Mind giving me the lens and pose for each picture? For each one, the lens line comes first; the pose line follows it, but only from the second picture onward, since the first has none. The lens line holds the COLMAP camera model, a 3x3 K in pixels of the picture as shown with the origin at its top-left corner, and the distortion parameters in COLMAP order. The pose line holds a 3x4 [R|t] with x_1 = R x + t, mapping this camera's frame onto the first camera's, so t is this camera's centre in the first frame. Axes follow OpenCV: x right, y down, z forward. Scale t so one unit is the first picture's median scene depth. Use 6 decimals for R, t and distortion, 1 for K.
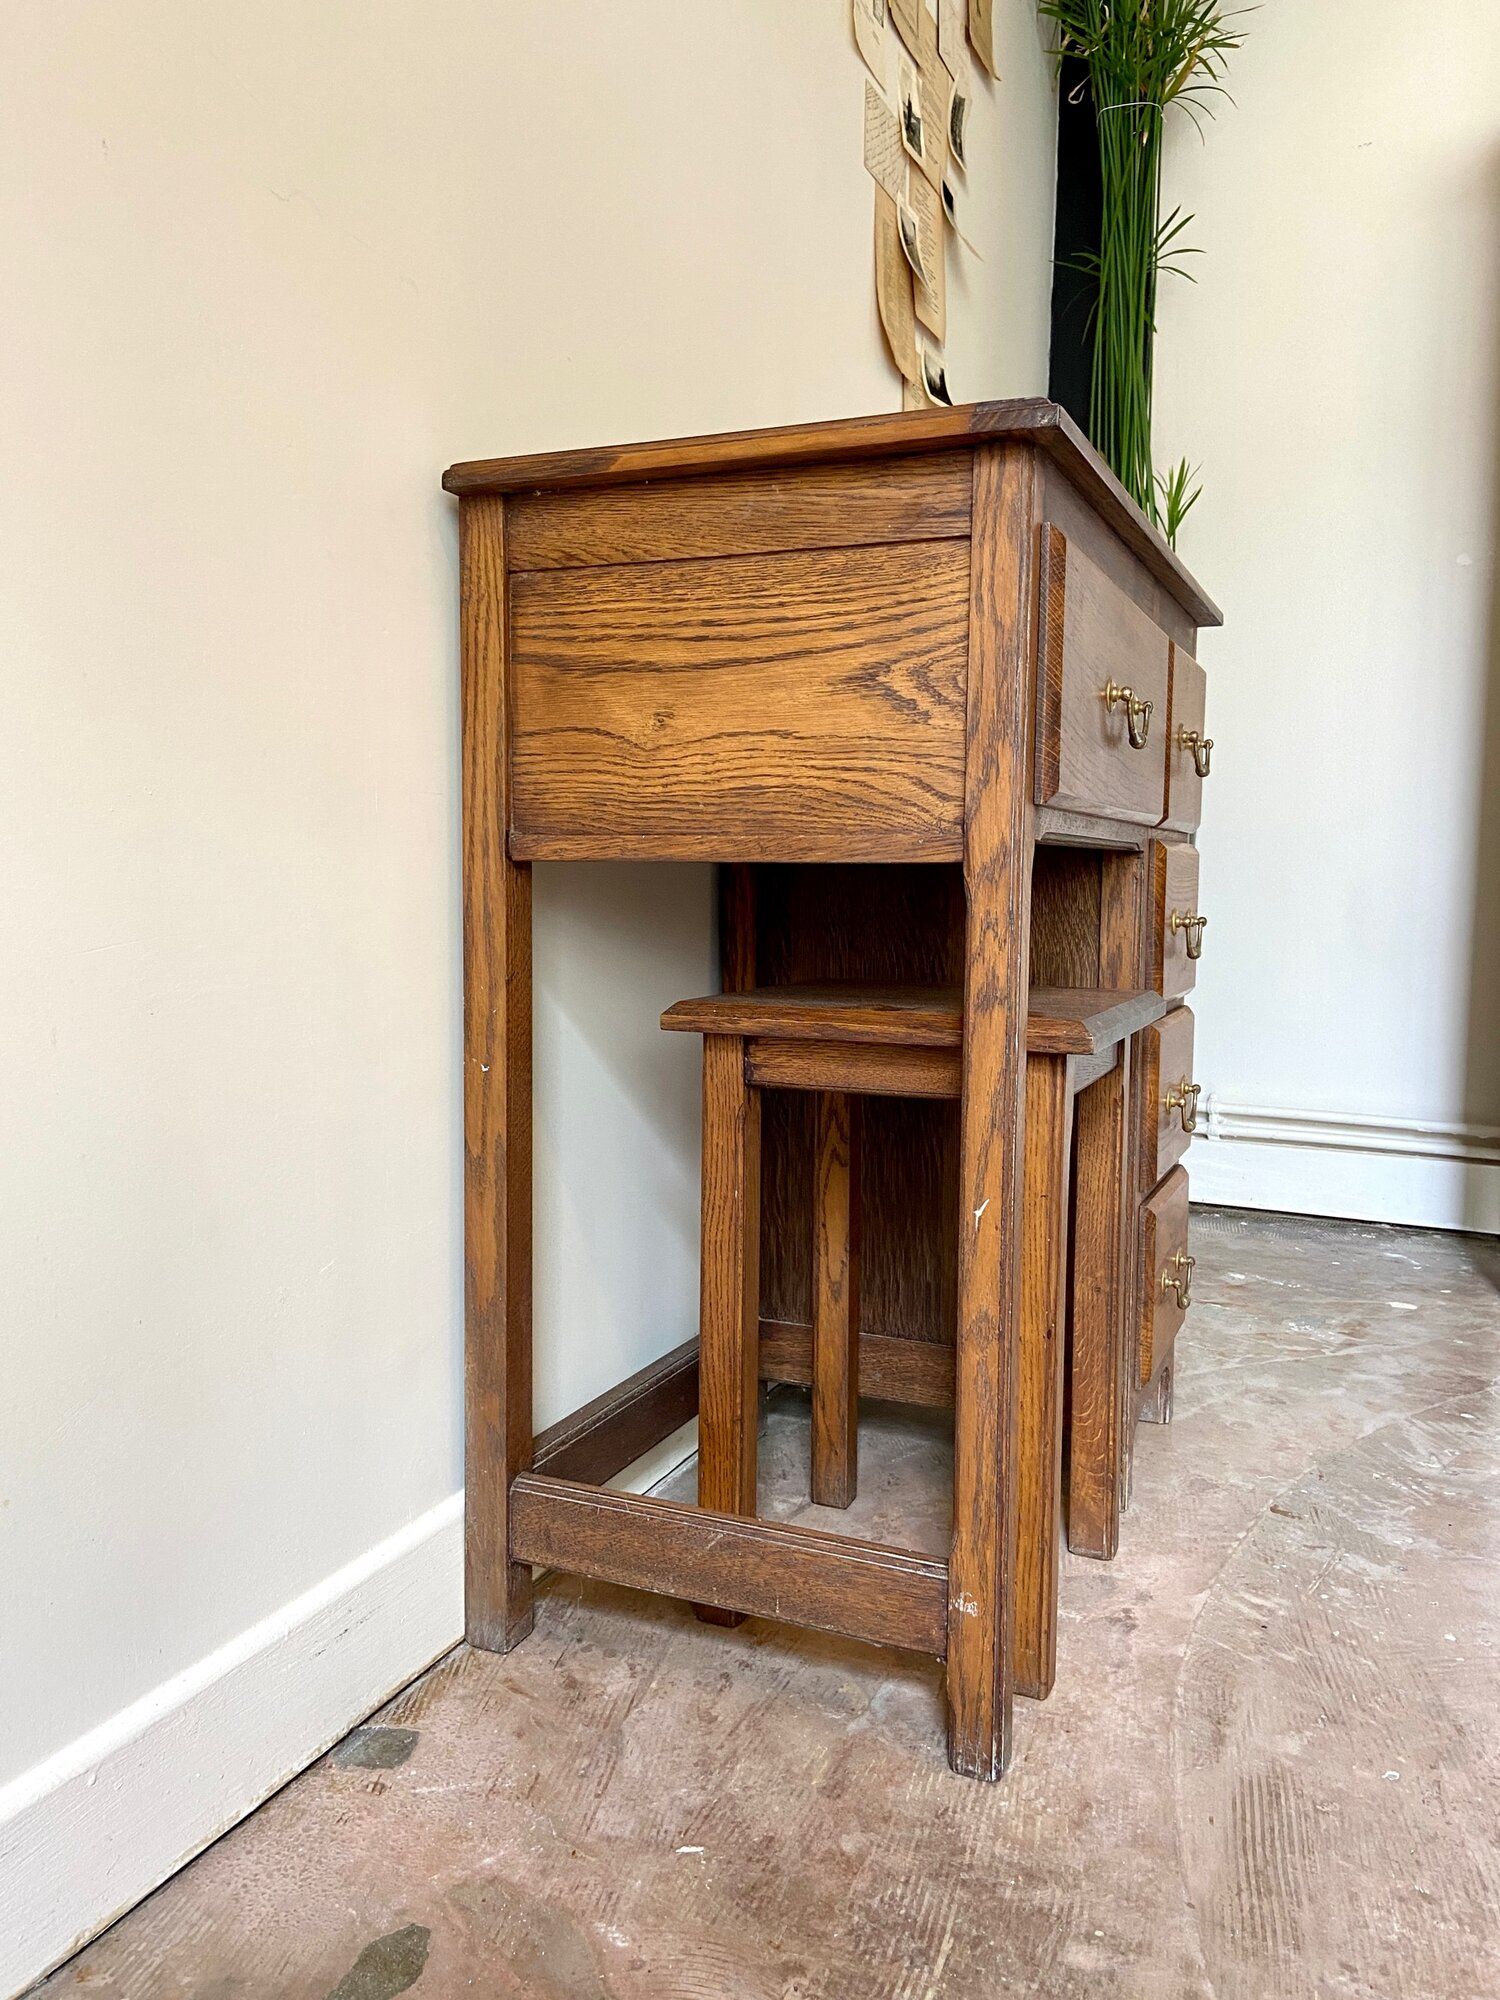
lens RADIAL K [[1517.0, 0, 764.2], [0, 1517.0, 994.5], [0, 0, 1]] dist [0.115879, -0.152325]
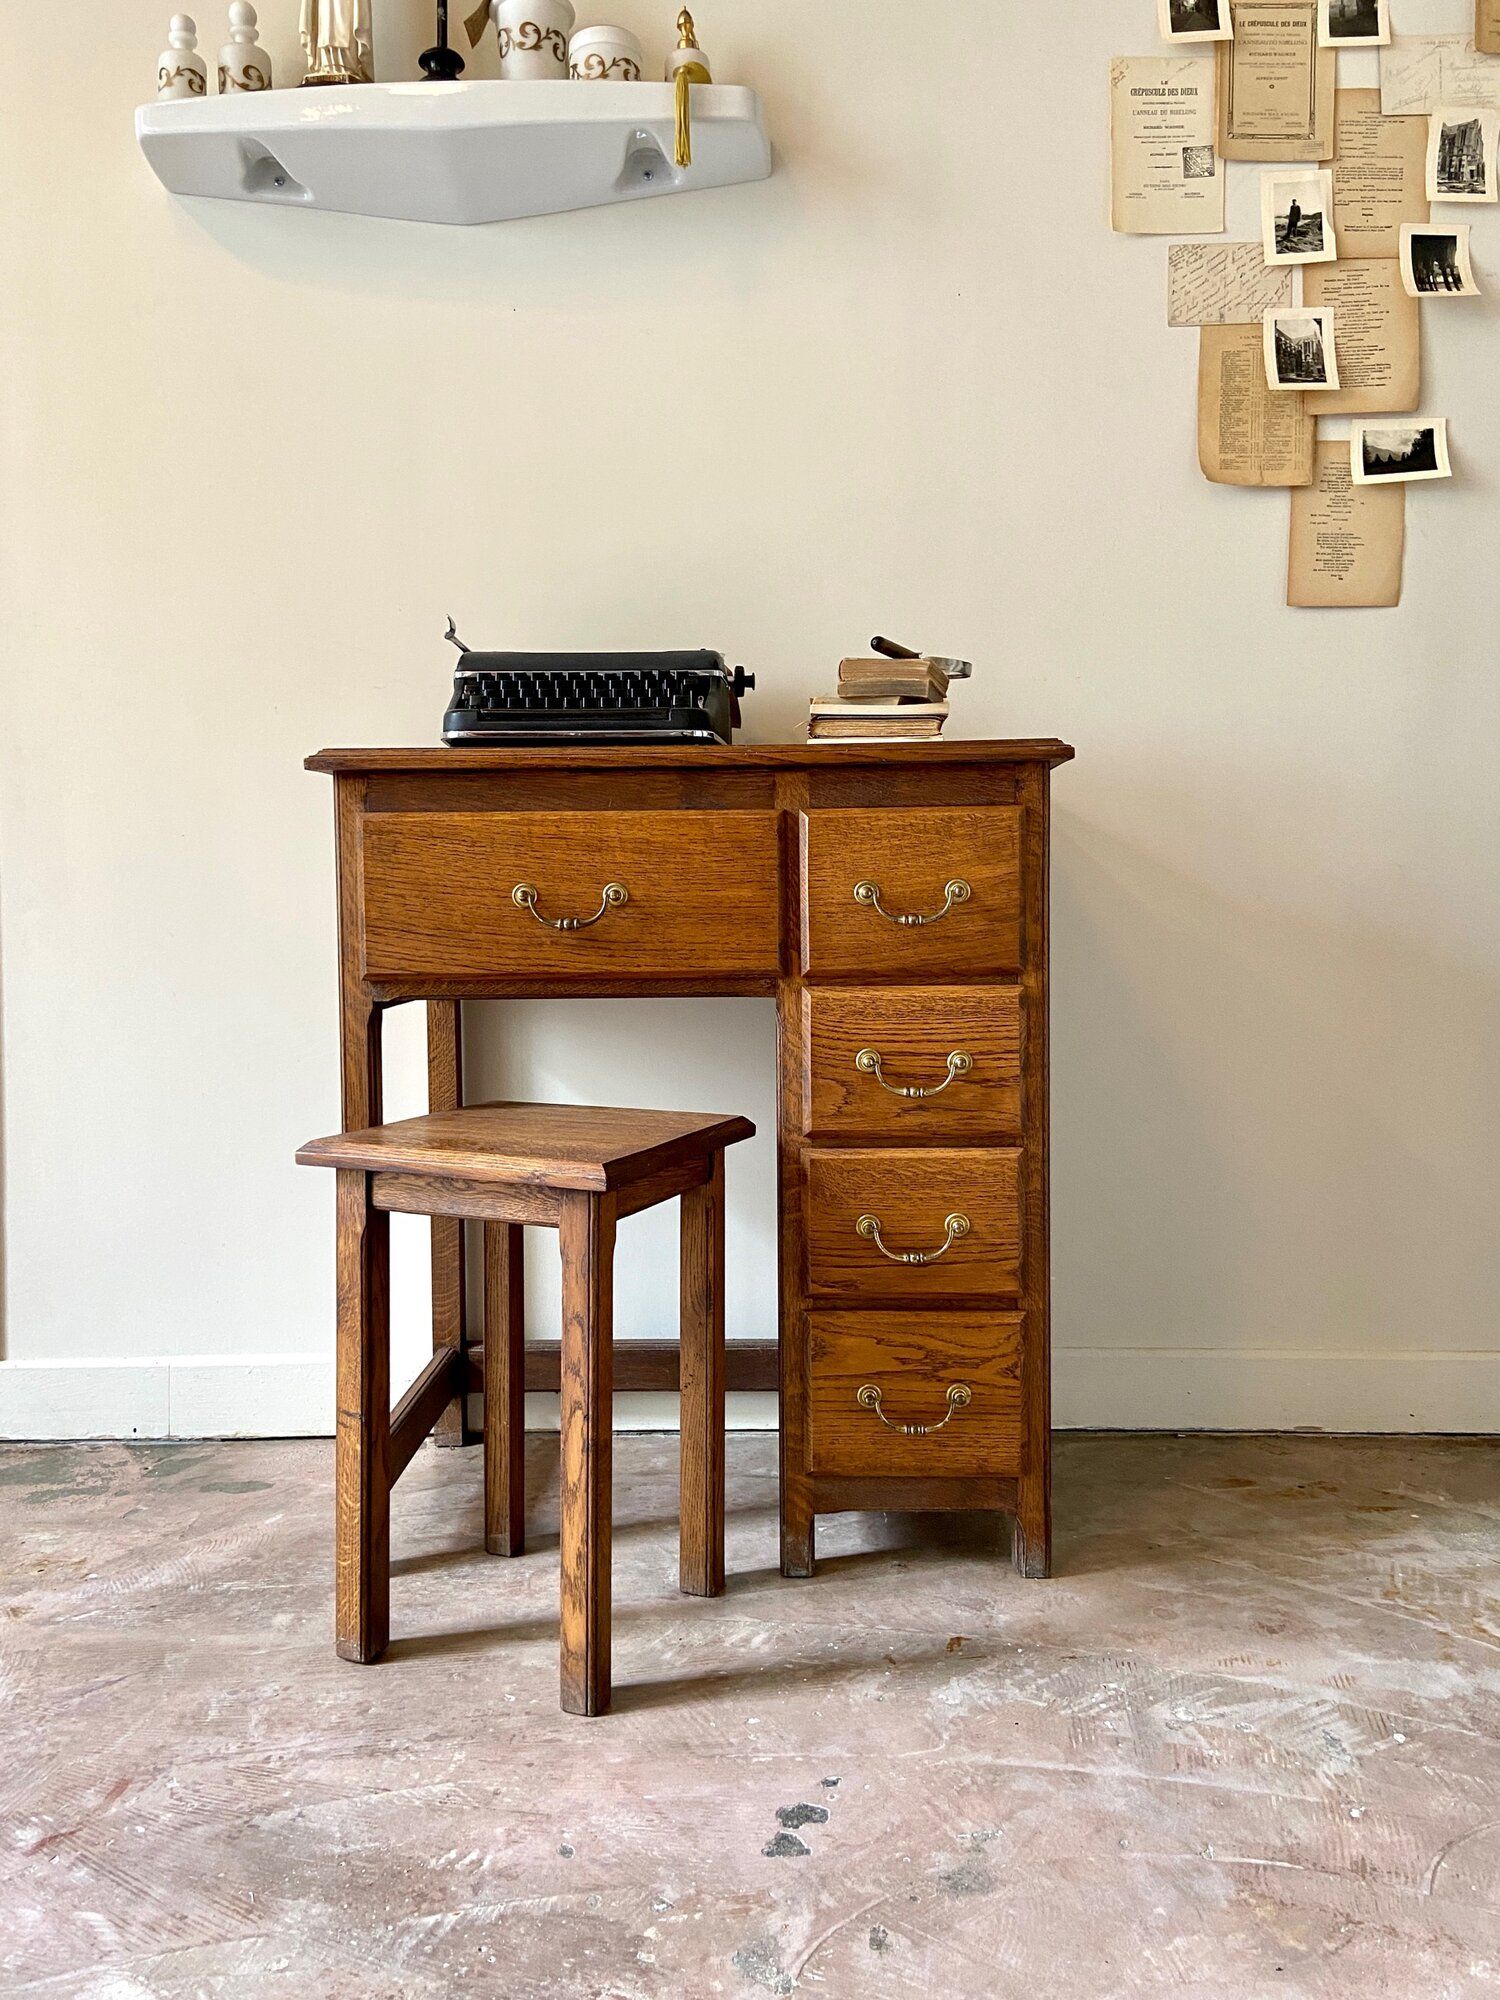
lens RADIAL K [[1517.0, 0, 752.4], [0, 1517.0, 973.8], [0, 0, 1]] dist [0.115879, -0.152325]
pose [[0.369917, 0.033151, -0.928473, 1.543731], [-0.059040, 0.998182, 0.012118, -0.144715], [0.927187, 0.050335, 0.371202, 0.590454]]
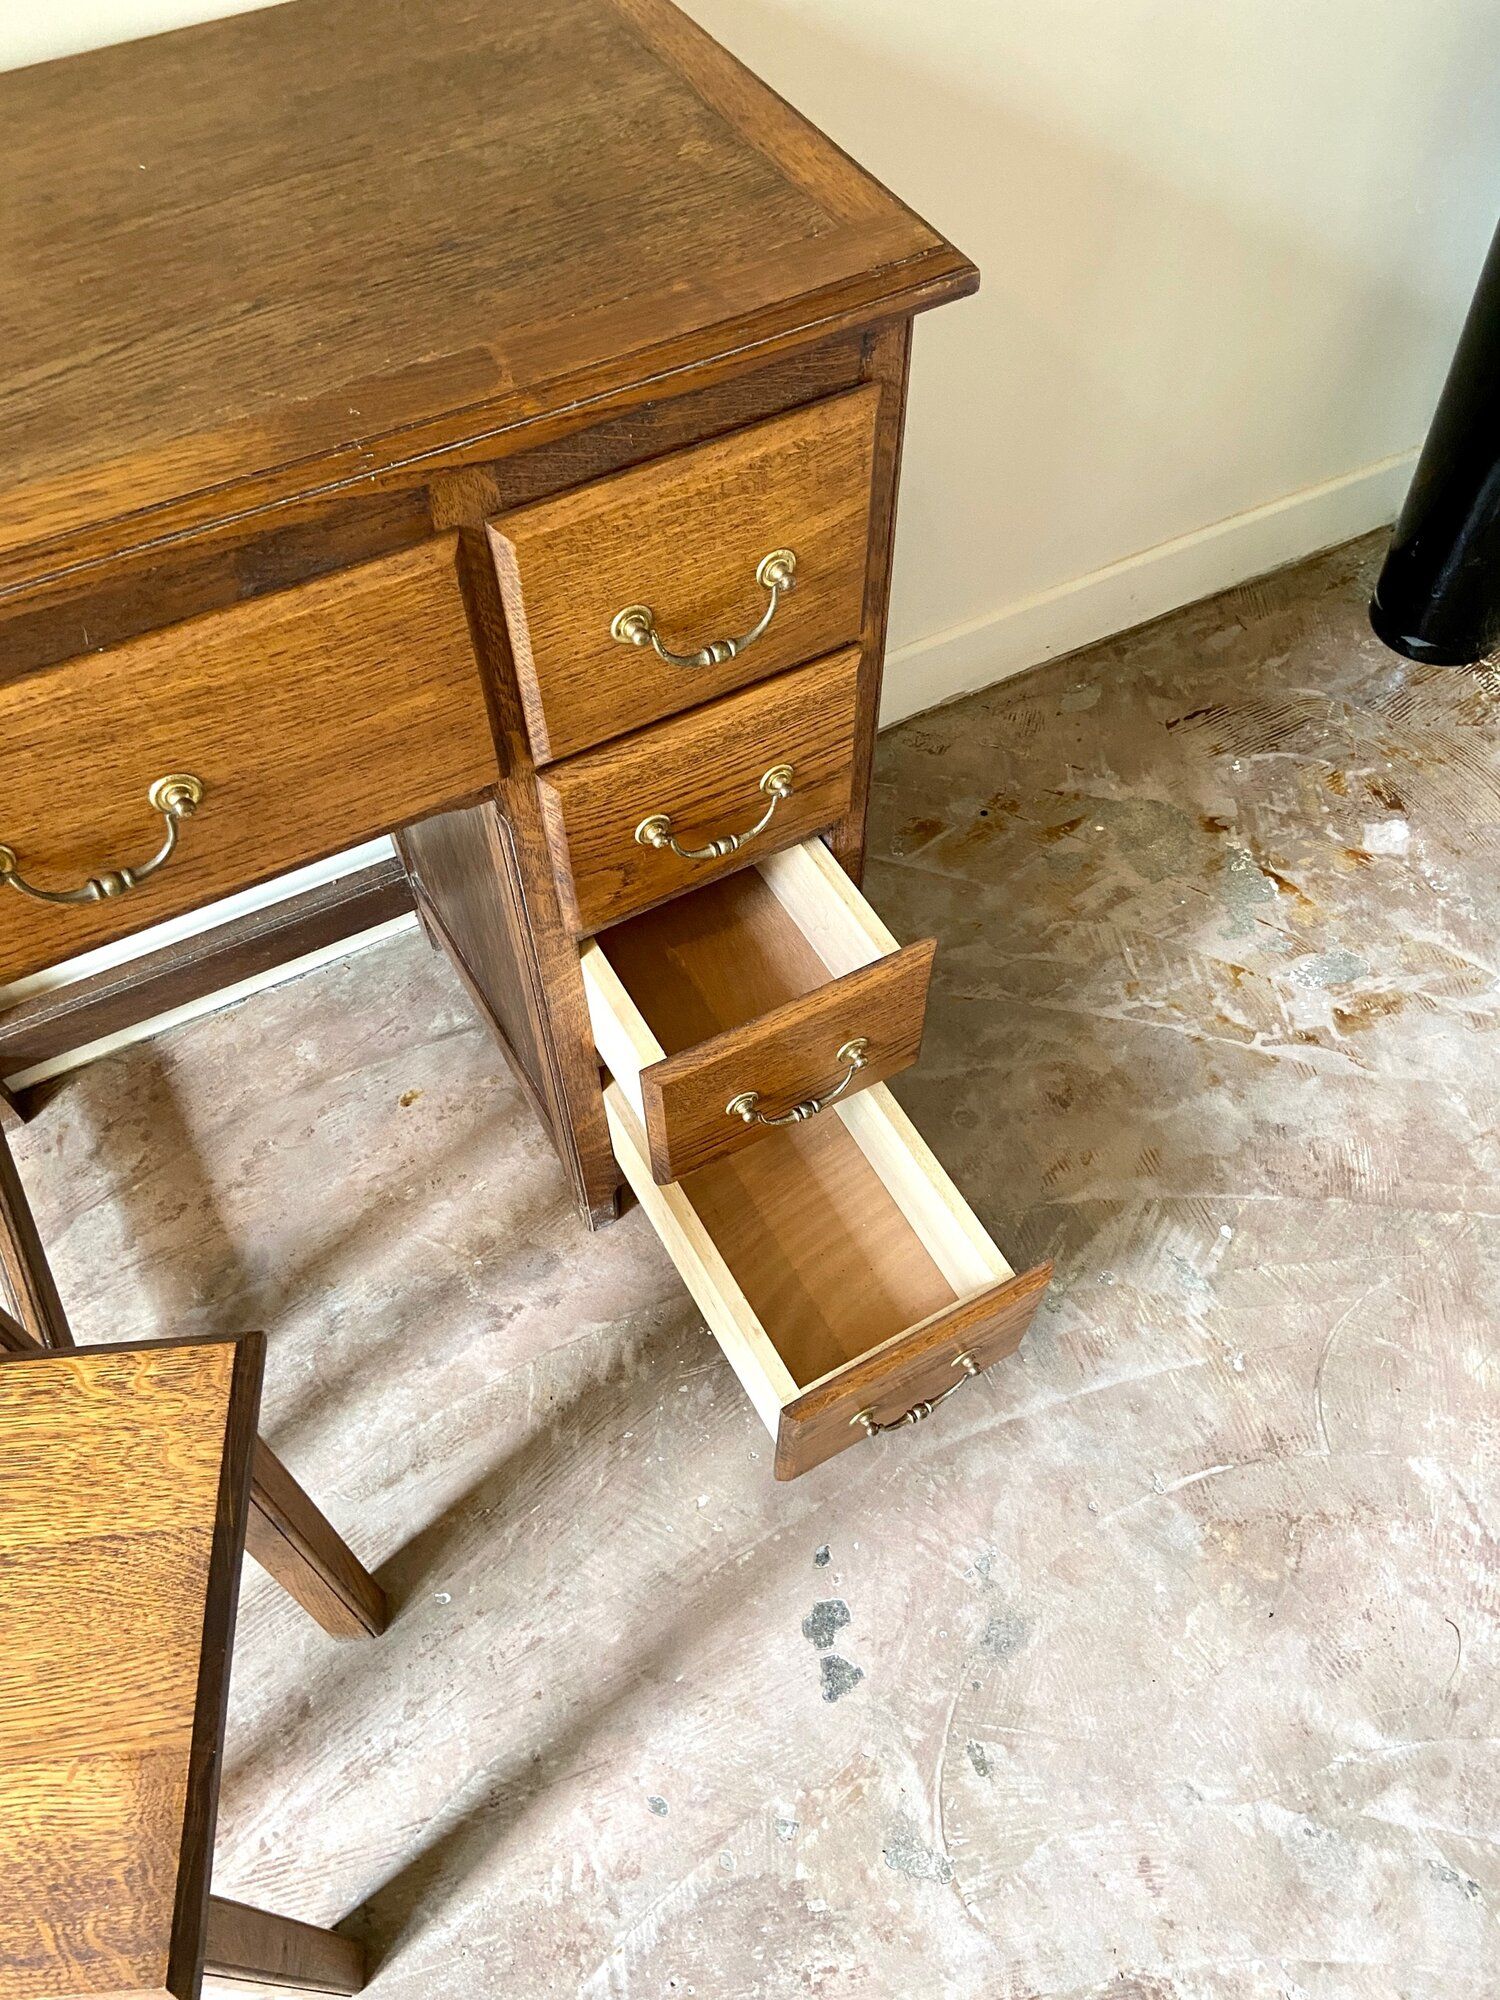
lens RADIAL K [[1513.1, 0, 765.7], [0, 1513.1, 1013.4], [0, 0, 1]] dist [0.128224, -0.169325]
pose [[0.797640, 0.496321, -0.342690, 0.715697], [-0.041294, 0.611788, 0.789943, -0.684940], [0.601718, -0.615940, 0.508481, 0.729747]]
